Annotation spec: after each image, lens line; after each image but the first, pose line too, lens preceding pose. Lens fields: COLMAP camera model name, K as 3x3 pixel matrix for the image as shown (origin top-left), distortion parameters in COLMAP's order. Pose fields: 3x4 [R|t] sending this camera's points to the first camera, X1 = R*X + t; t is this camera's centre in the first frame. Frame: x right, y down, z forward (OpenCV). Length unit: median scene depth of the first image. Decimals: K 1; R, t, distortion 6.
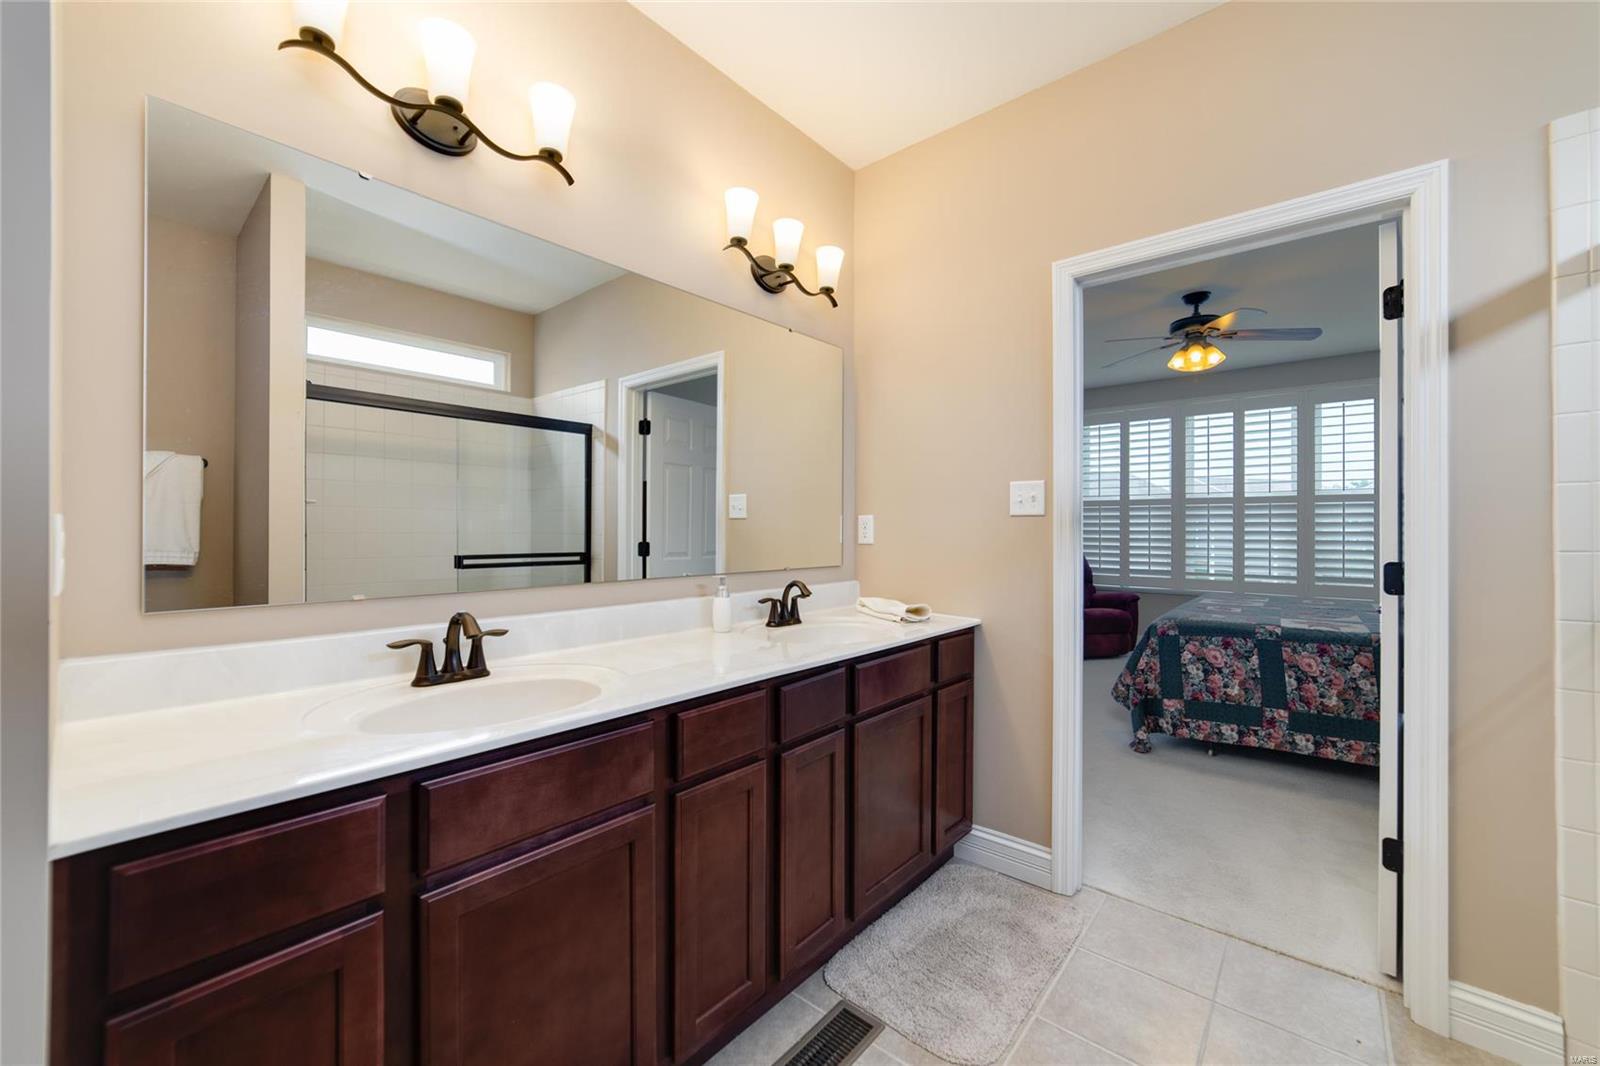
lens RADIAL K [[626.3, 0, 801.2], [0, 626.3, 525.9], [0, 0, 1]] dist [-0.011116, 0.003800]
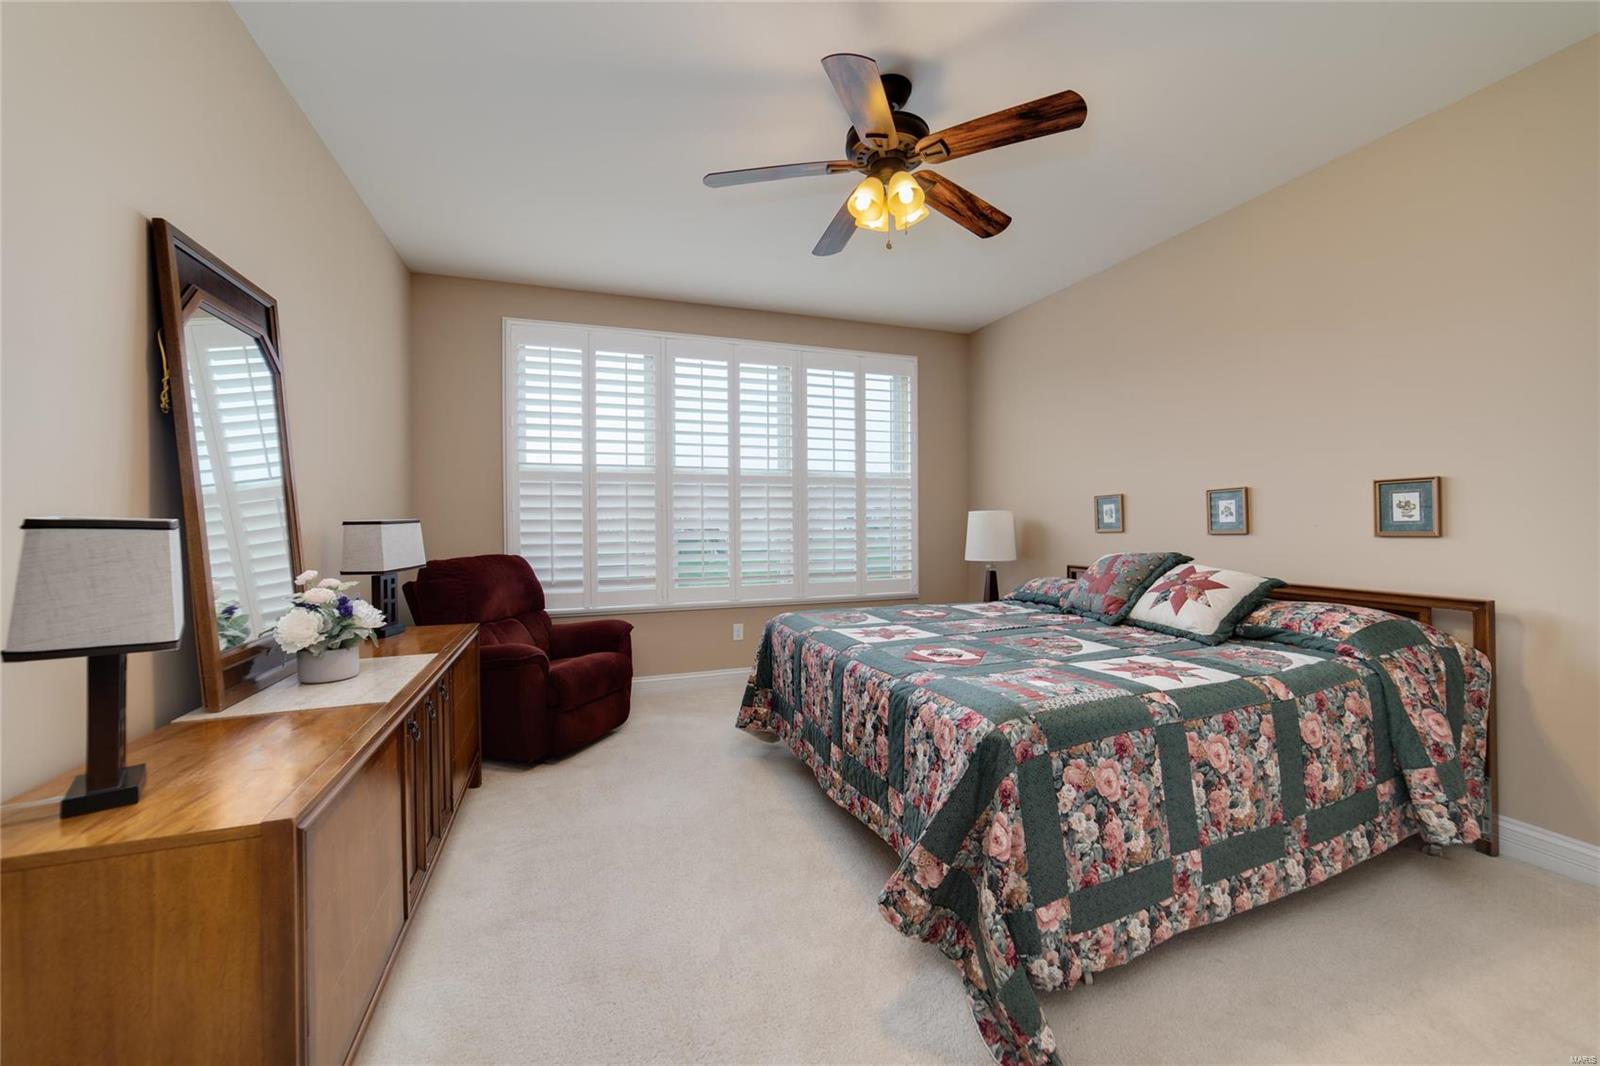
lens RADIAL K [[626.3, 0, 810.5], [0, 626.3, 524.4], [0, 0, 1]] dist [-0.011116, 0.003800]
pose [[0.489271, -0.017209, 0.871962, 0.139708], [0.003754, 0.999838, 0.017627, 0.003861], [-0.872124, -0.005351, 0.489256, 0.968975]]
